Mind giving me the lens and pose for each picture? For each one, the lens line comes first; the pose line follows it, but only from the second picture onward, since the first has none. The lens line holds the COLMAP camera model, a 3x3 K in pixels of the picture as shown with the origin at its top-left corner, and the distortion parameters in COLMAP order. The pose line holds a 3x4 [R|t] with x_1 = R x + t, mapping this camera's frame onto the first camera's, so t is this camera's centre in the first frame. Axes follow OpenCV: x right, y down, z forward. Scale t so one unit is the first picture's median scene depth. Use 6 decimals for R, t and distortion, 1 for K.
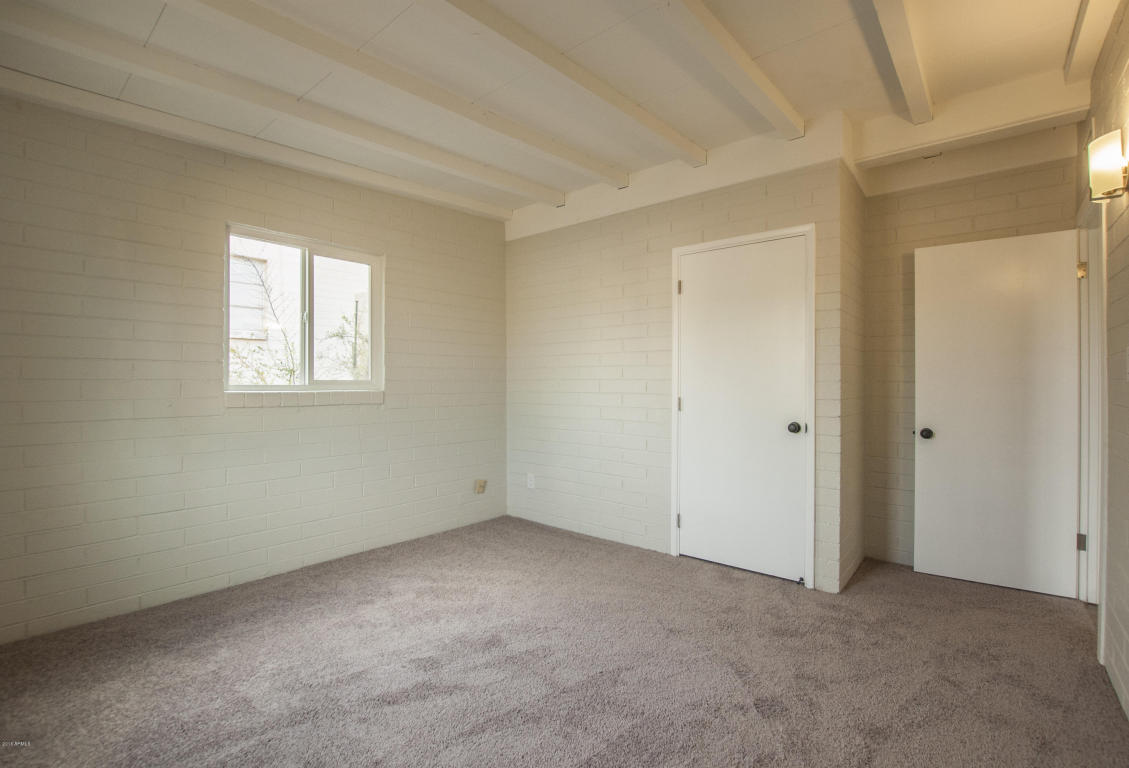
lens RADIAL K [[499.5, 0, 564.5], [0, 499.5, 384.0], [0, 0, 1]] dist [-0.000820, -0.000067]
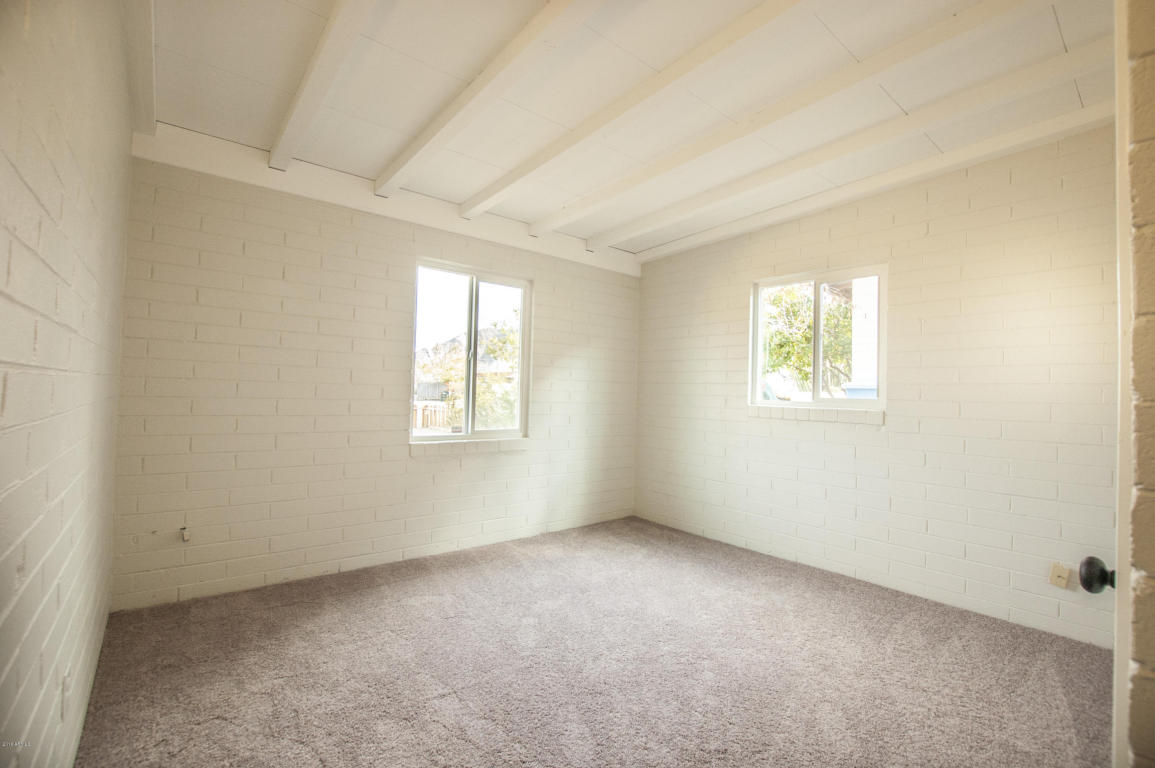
lens RADIAL K [[513.2, 0, 577.5], [0, 513.2, 384.0], [0, 0, 1]] dist [0.002148, 0.000095]
pose [[-0.162578, -0.024359, -0.986395, 0.767930], [-0.022575, 0.999525, -0.020962, -0.003329], [0.986437, 0.018860, -0.163050, 0.734963]]
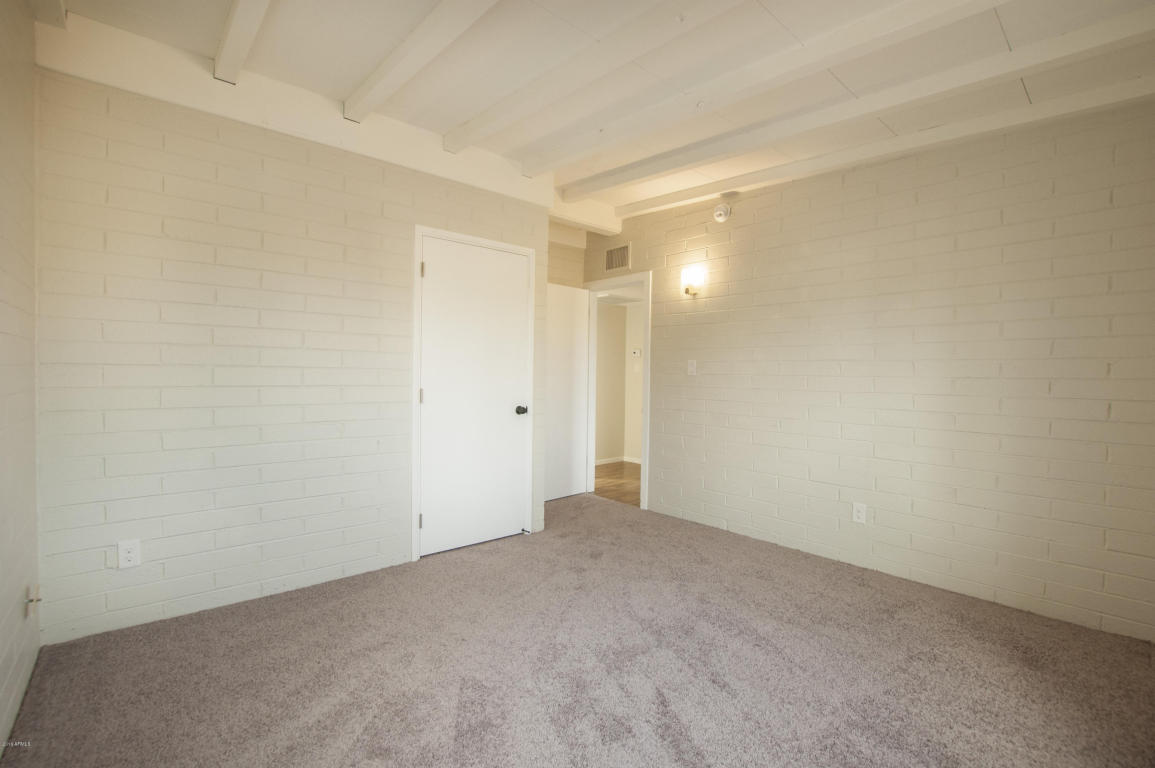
lens RADIAL K [[513.2, 0, 577.5], [0, 513.2, 384.0], [0, 0, 1]] dist [0.002148, 0.000095]
pose [[0.175968, -0.015830, 0.984269, -0.761617], [-0.008190, 0.999813, 0.017545, -0.000621], [-0.984362, -0.011148, 0.175805, 0.636924]]
